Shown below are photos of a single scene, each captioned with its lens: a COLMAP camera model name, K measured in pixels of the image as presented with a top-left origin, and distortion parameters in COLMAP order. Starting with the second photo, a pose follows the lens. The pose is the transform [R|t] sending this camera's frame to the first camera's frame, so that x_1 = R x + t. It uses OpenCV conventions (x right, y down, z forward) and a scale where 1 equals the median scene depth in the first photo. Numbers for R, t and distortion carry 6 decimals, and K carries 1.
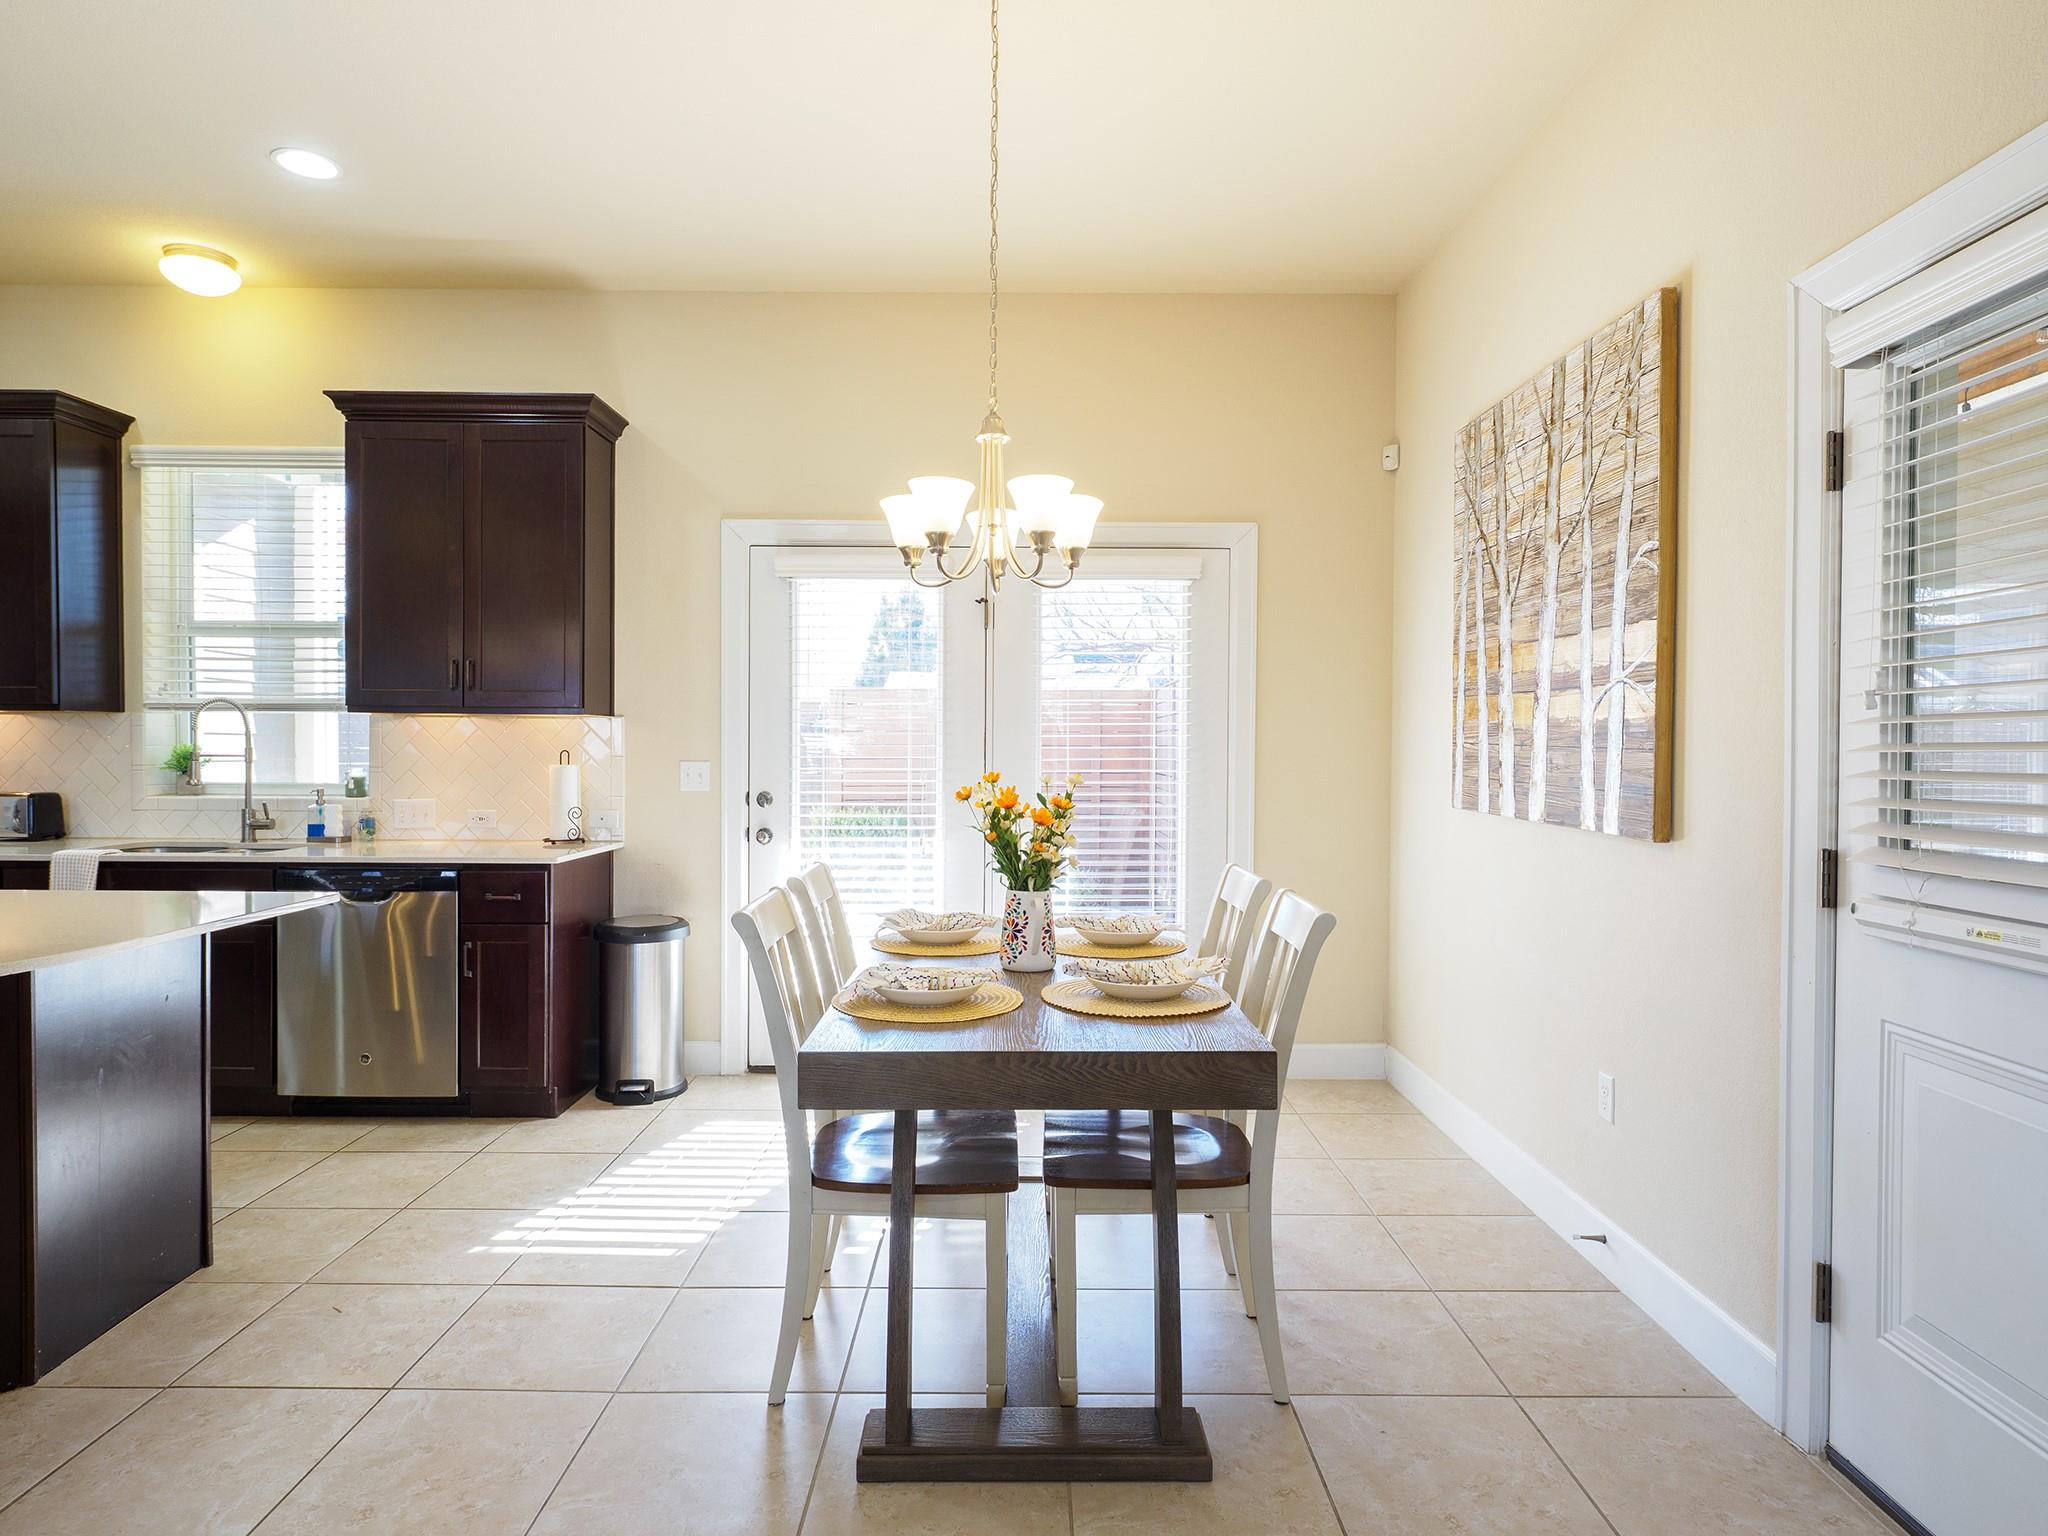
lens RADIAL K [[1163.3, 0, 1017.2], [0, 1163.3, 763.8], [0, 0, 1]] dist [-0.000971, 0.001549]
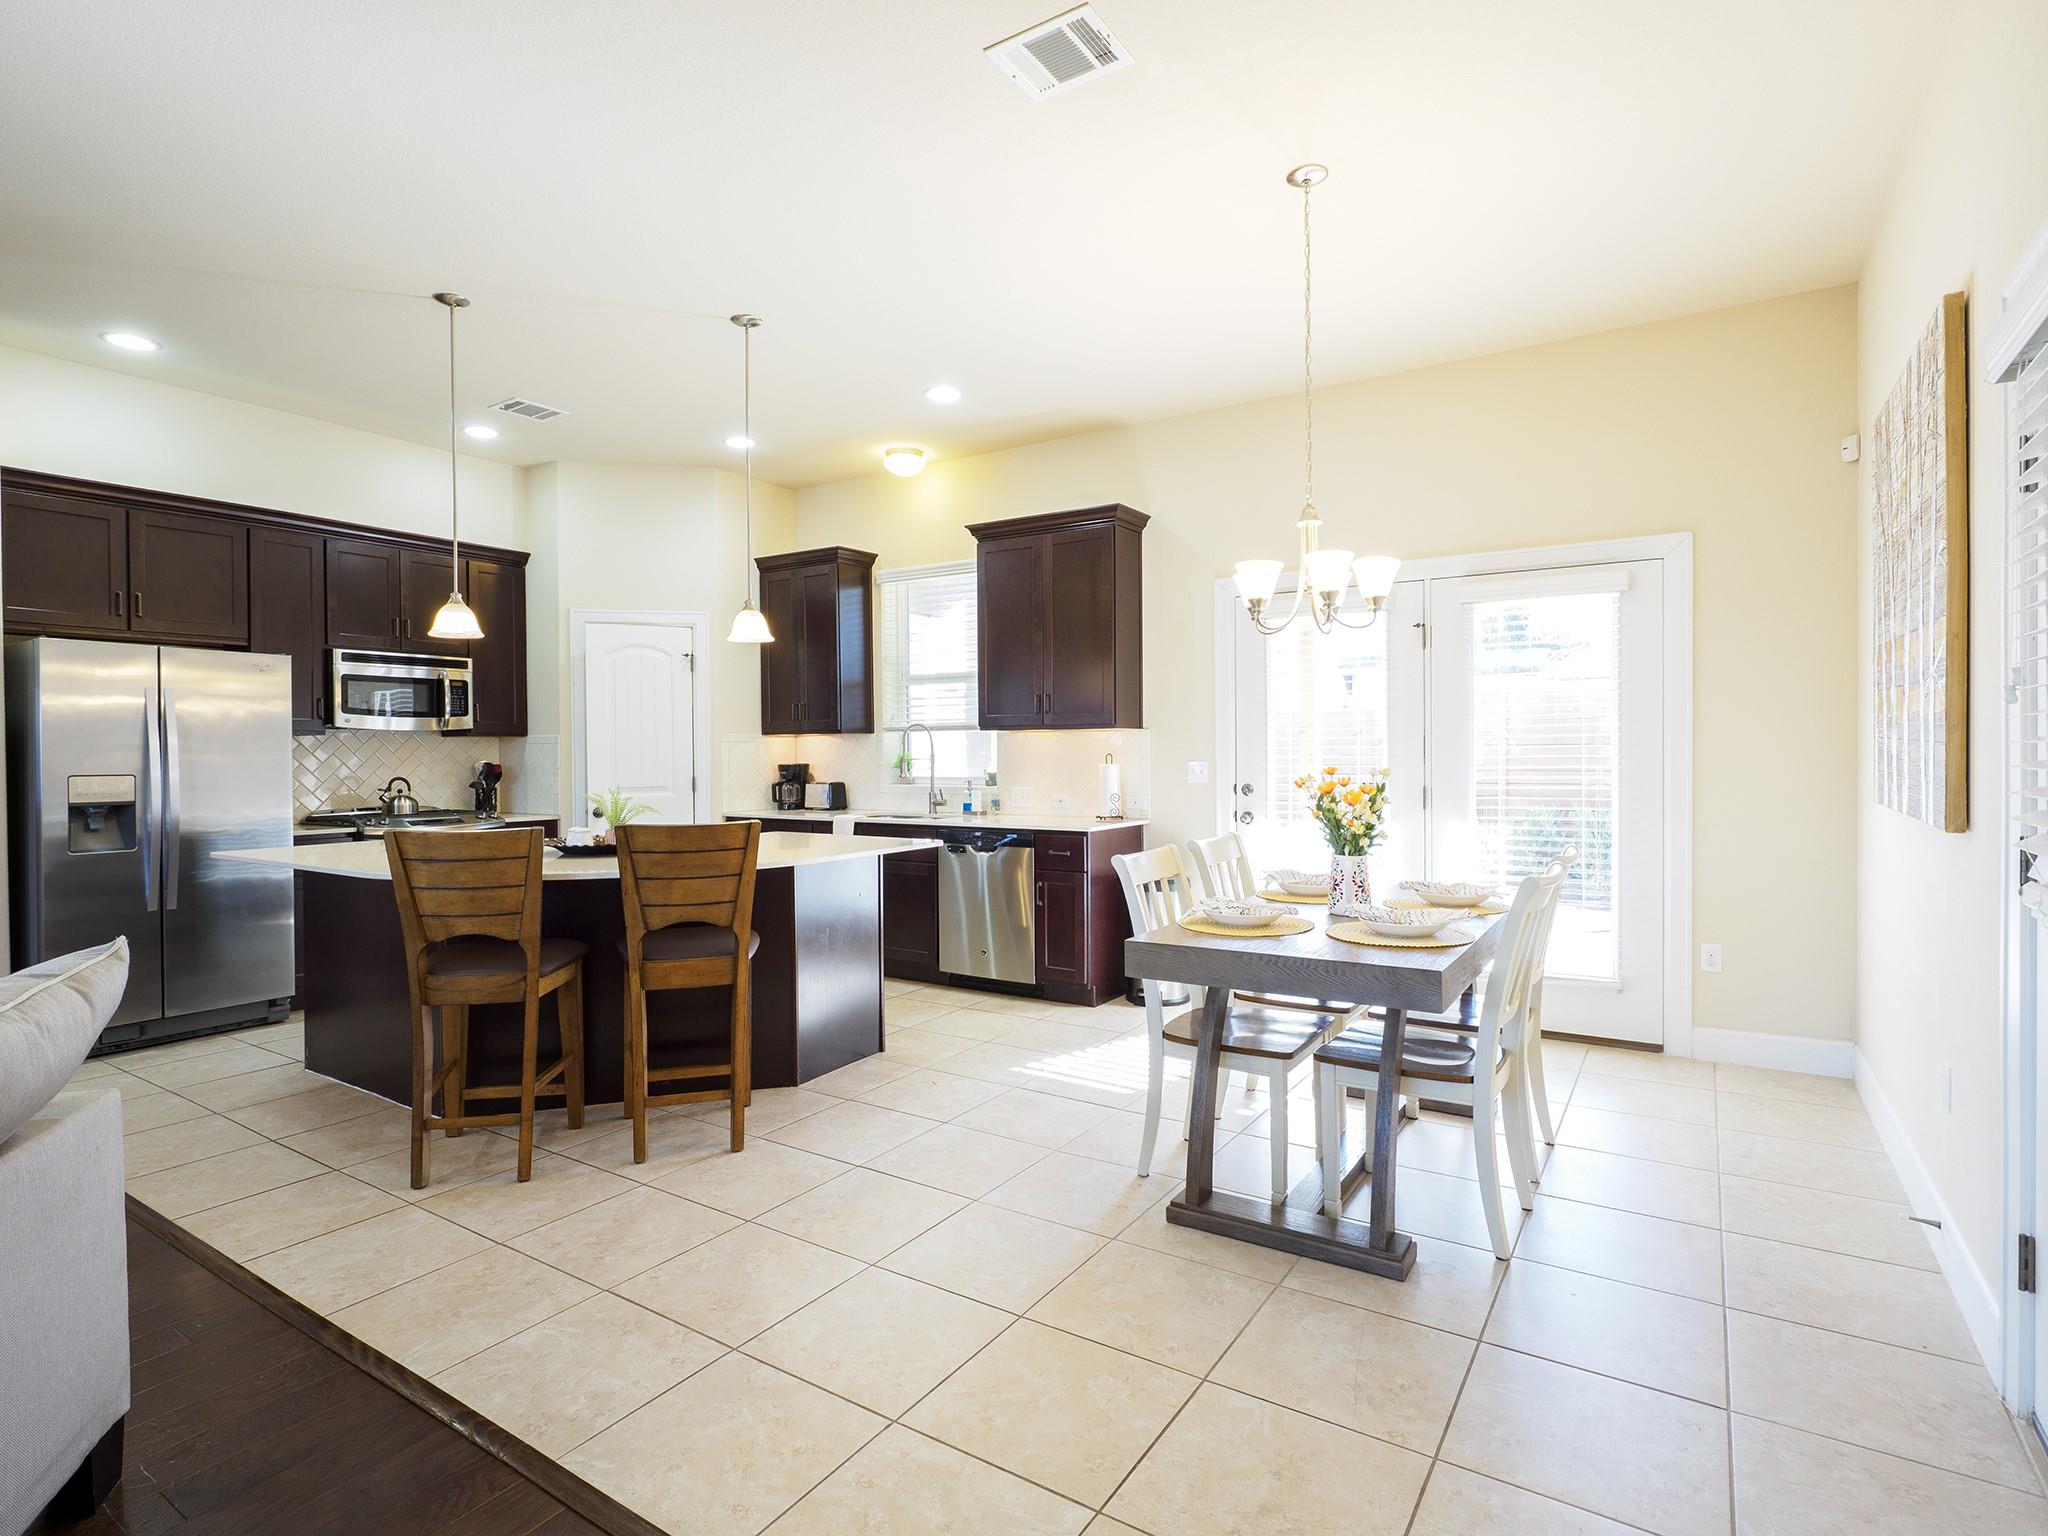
lens RADIAL K [[1040.8, 0, 1014.7], [0, 1040.8, 762.4], [0, 0, 1]] dist [-0.003340, -0.000920]
pose [[0.837170, -0.005782, -0.546913, 0.221238], [0.004564, 0.999983, -0.003585, 0.003070], [0.546924, 0.000505, 0.837182, -0.134569]]
